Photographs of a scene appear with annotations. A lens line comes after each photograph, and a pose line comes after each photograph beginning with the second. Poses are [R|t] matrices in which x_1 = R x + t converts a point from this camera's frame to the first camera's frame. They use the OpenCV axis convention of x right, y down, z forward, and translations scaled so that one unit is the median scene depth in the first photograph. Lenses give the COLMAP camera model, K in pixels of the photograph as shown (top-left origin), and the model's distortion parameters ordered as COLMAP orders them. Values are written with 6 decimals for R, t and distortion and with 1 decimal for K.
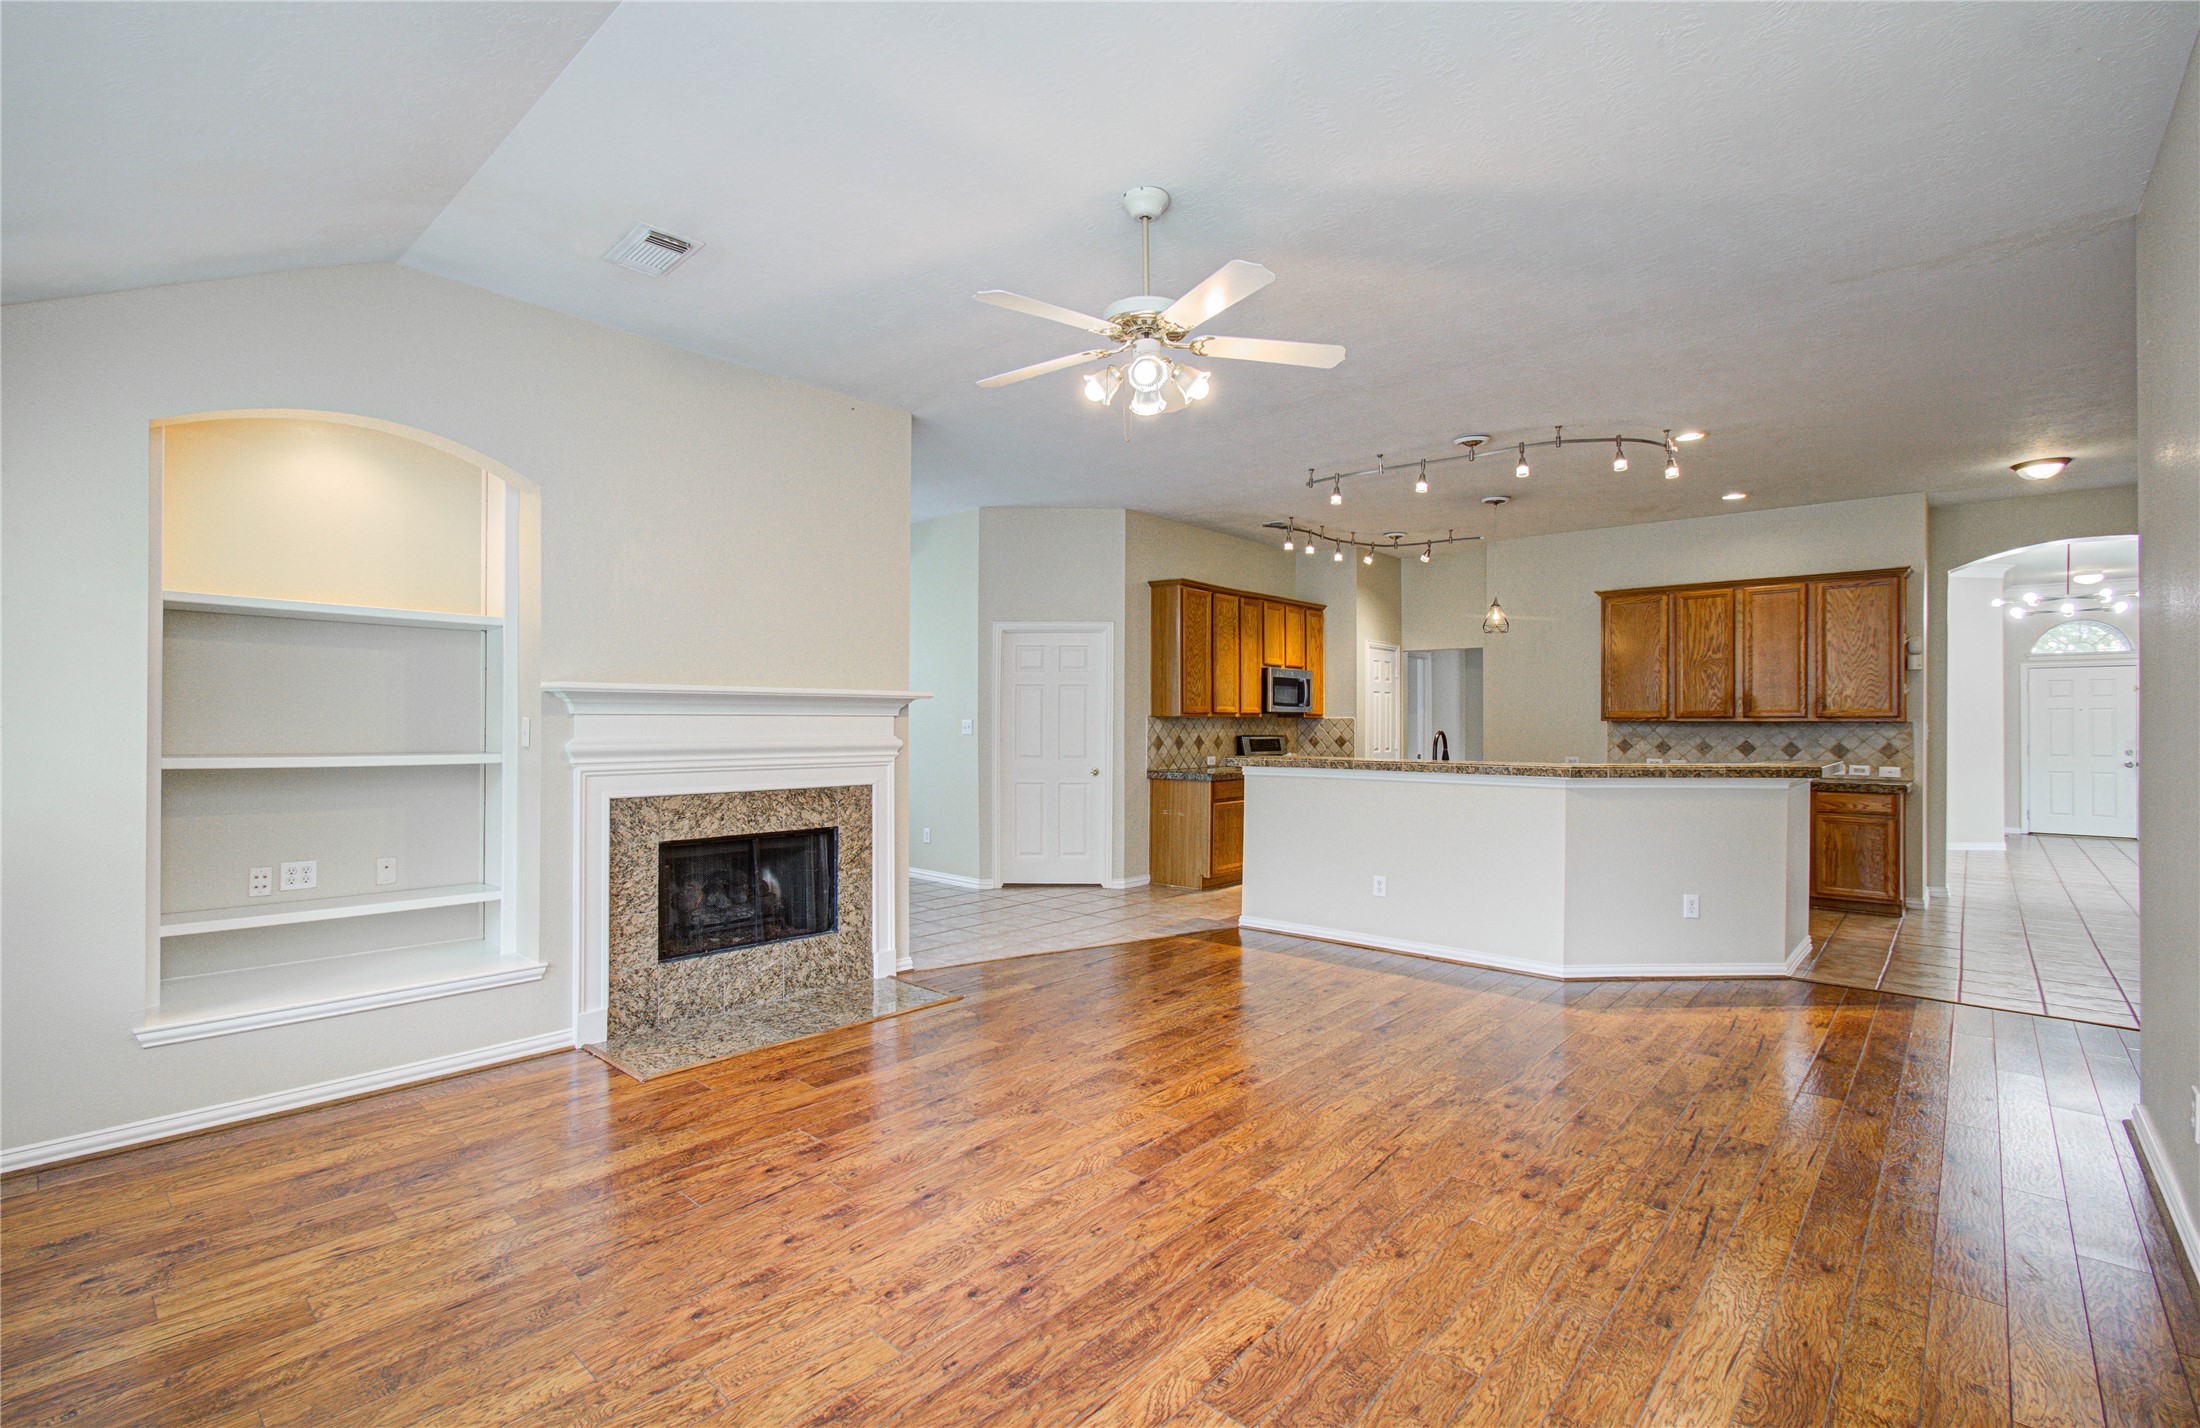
lens RADIAL K [[970.2, 0, 1100.2], [0, 970.2, 710.6], [0, 0, 1]] dist [-0.034802, 0.031561]
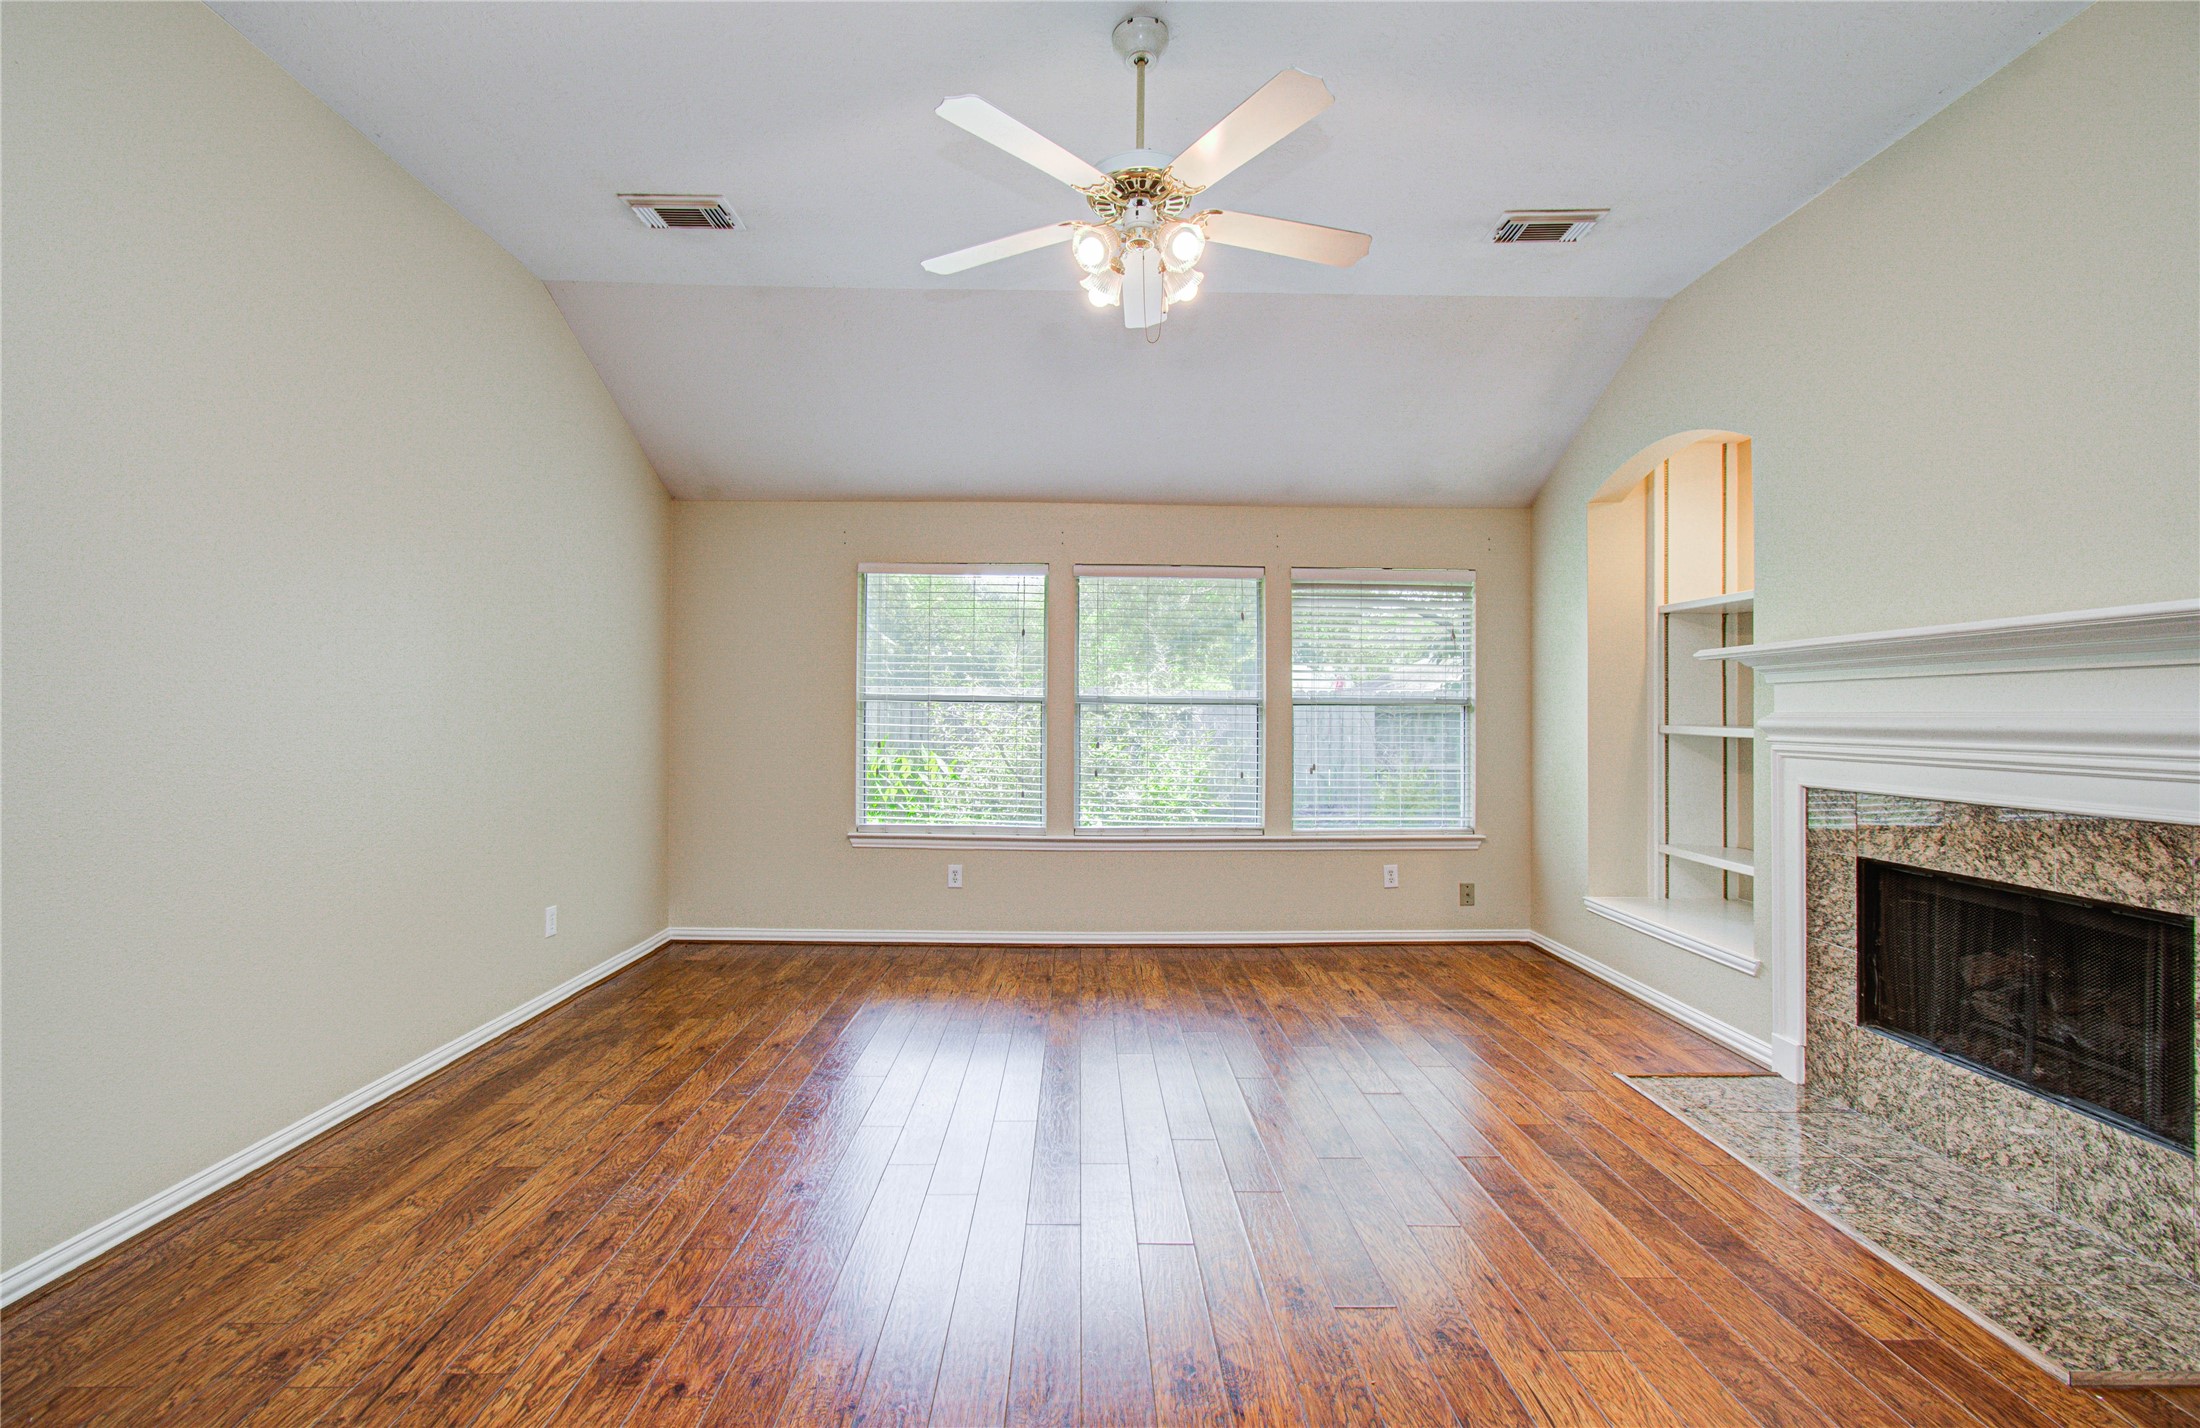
lens RADIAL K [[959.2, 0, 1096.0], [0, 959.2, 733.6], [0, 0, 1]] dist [-0.000757, 0.000585]
pose [[-0.732278, 0.007723, -0.680963, 0.408700], [0.001470, 0.999951, 0.009760, 0.033727], [0.681005, 0.006146, -0.732253, 1.036973]]
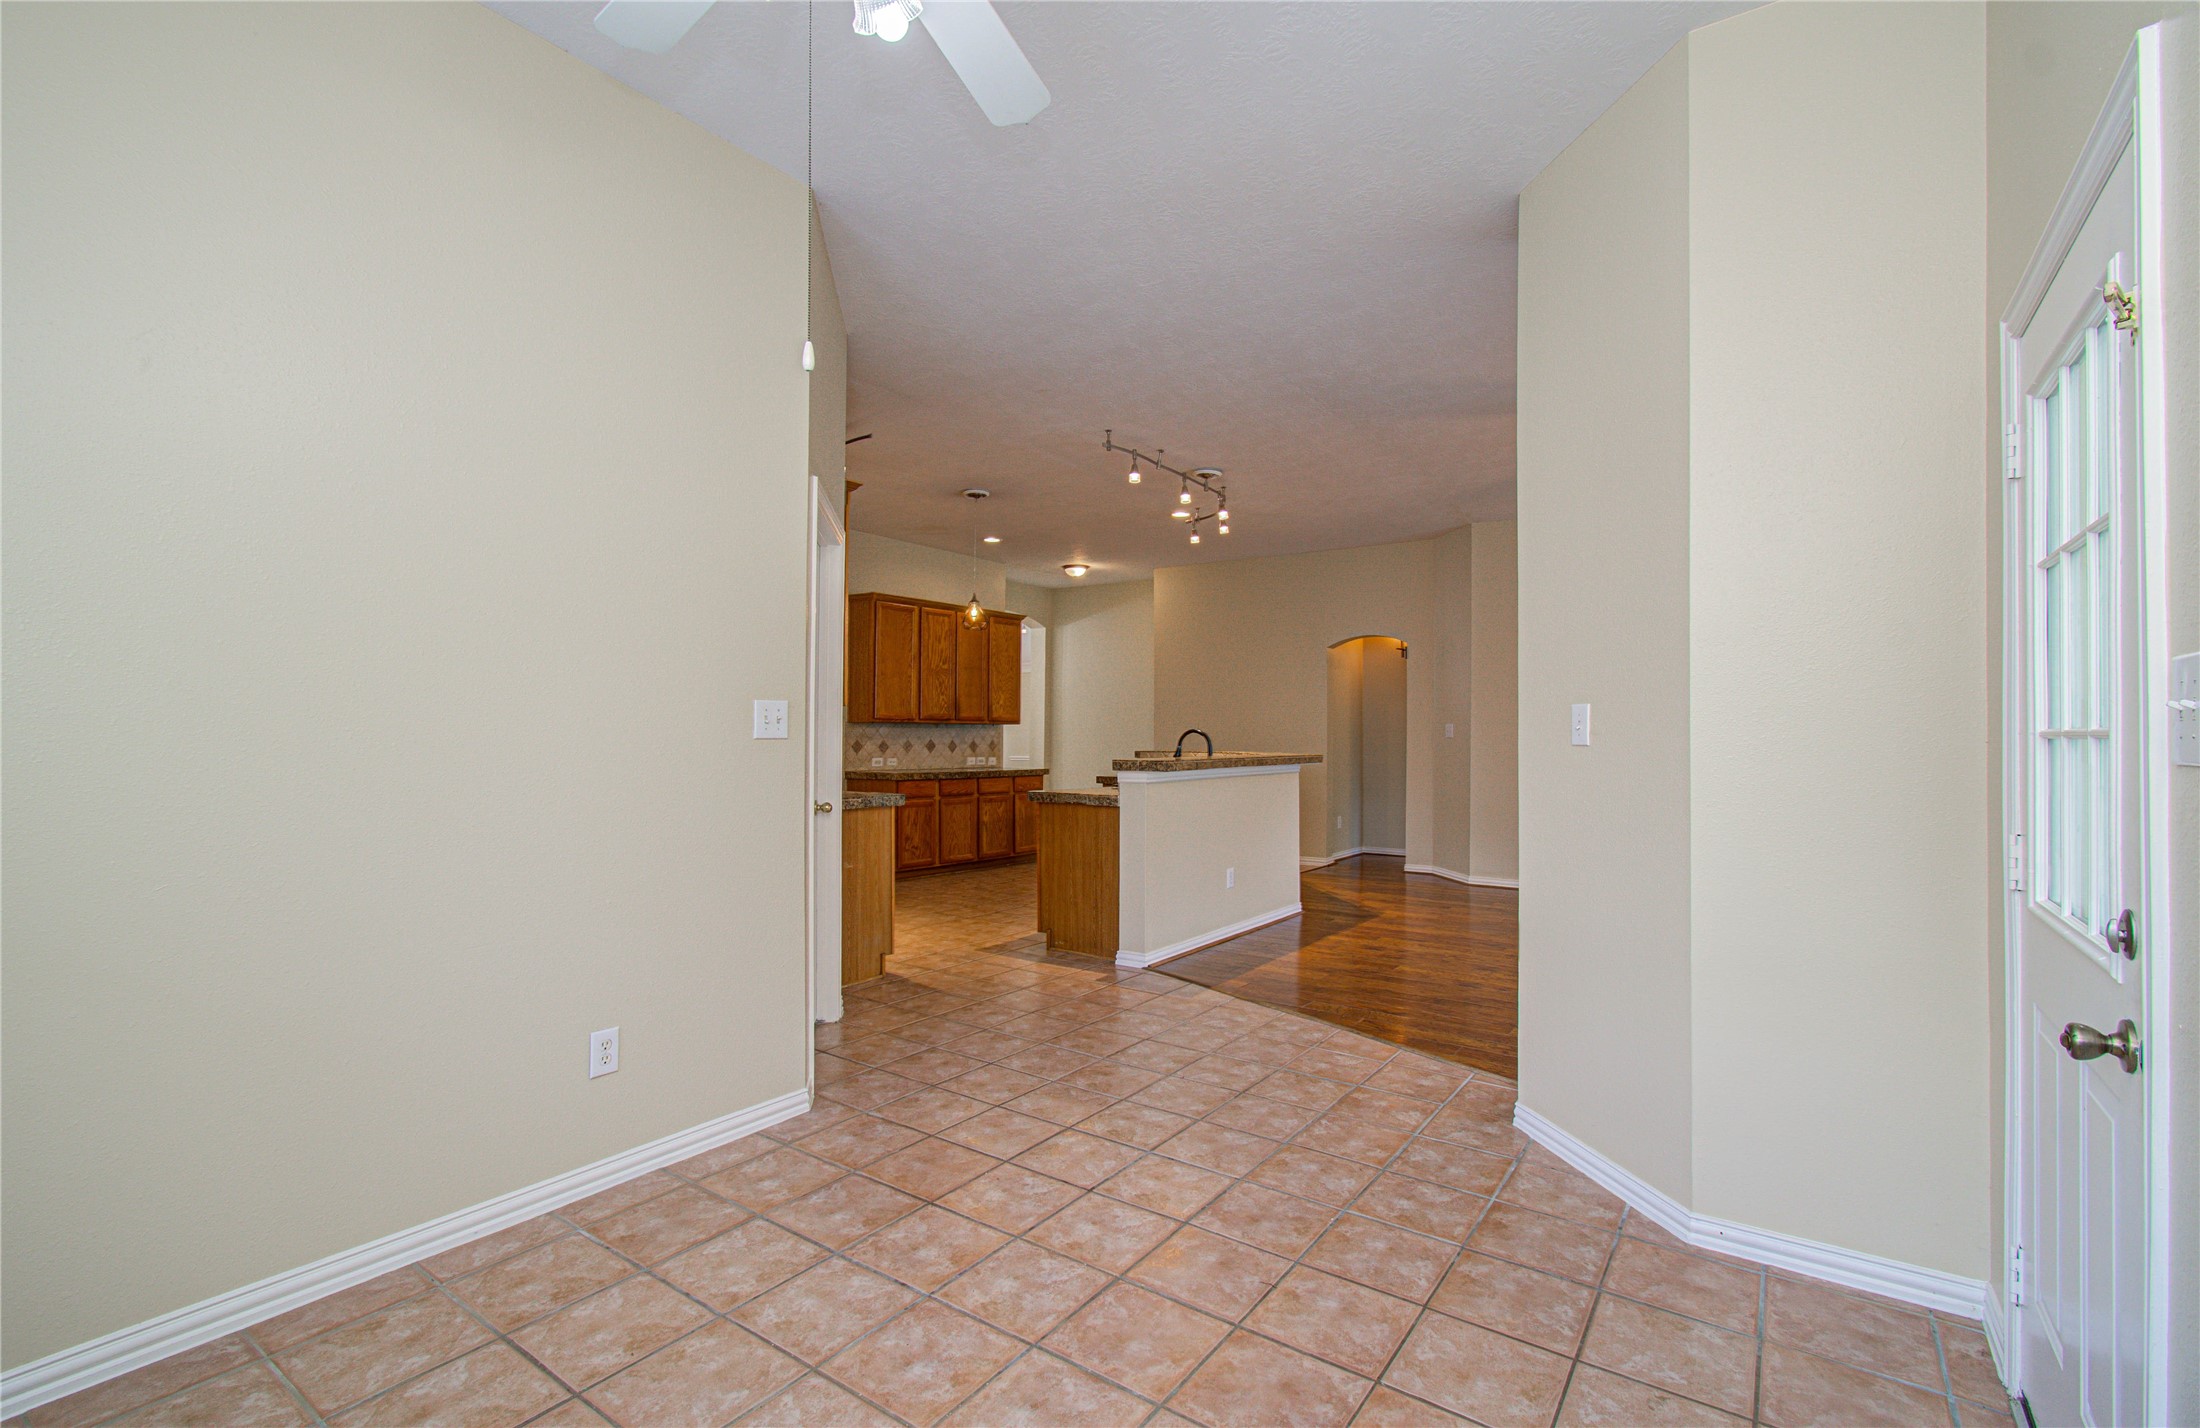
lens RADIAL K [[981.4, 0, 1092.8], [0, 981.4, 716.2], [0, 0, 1]] dist [-0.027198, 0.018916]
pose [[-0.097188, 0.015223, 0.995150, -0.948535], [-0.017770, 0.999697, -0.017028, 0.033916], [-0.995107, -0.019339, -0.096888, 1.585210]]
